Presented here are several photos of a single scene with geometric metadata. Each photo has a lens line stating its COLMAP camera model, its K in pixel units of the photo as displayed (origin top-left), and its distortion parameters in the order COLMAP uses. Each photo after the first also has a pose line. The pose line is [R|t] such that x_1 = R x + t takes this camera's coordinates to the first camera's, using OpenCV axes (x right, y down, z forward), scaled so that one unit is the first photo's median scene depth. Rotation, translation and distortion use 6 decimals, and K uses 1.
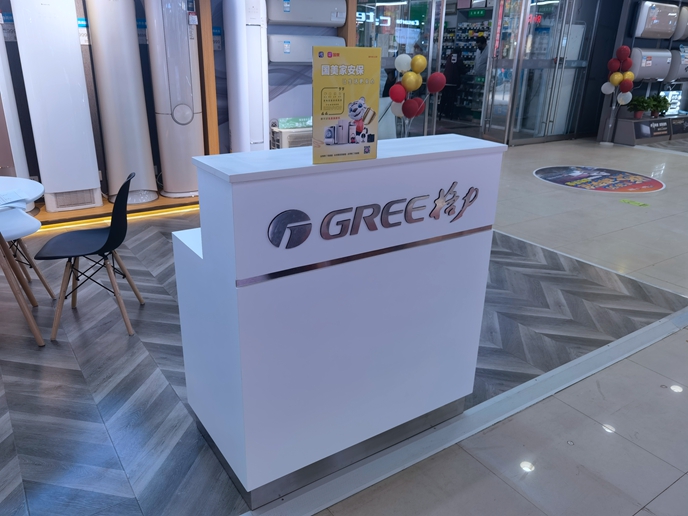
lens RADIAL K [[548.1, 0, 344.2], [0, 548.1, 255.1], [0, 0, 1]] dist [0.026449, -0.019700]
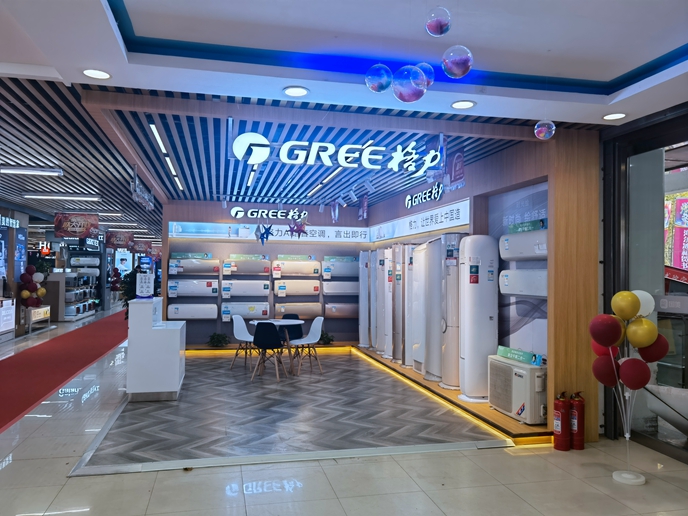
lens RADIAL K [[548.1, 0, 340.6], [0, 548.1, 259.2], [0, 0, 1]] dist [0.026449, -0.019700]
pose [[-0.371371, -0.049952, -0.927140, 1.241311], [-0.347502, 0.933455, 0.088901, -0.505157], [0.861003, 0.355198, -0.364017, 1.385927]]
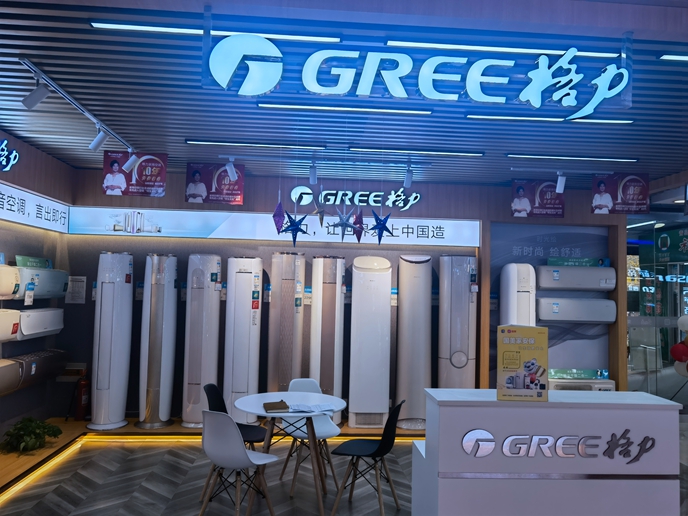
lens RADIAL K [[548.1, 0, 344.4], [0, 548.1, 257.1], [0, 0, 1]] dist [0.026449, -0.019700]
pose [[0.862892, -0.029757, -0.504511, 0.122872], [-0.184873, 0.910492, -0.369901, 0.039163], [0.470361, 0.412455, 0.780155, -0.185842]]
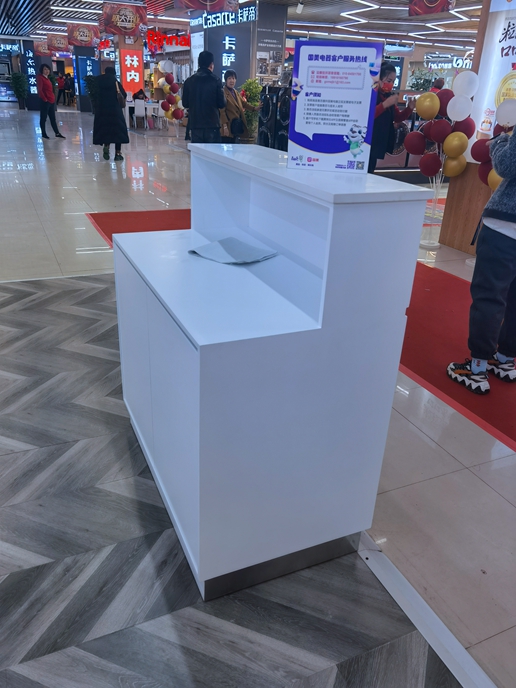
lens RADIAL K [[548.1, 0, 251.5], [0, 548.1, 342.1], [0, 0, 1]] dist [0.026449, -0.019700]
pose [[0.178247, -0.428176, 0.885942, -0.379072], [0.309809, 0.878990, 0.362484, -0.114529], [-0.933941, 0.209862, 0.289330, 0.340039]]
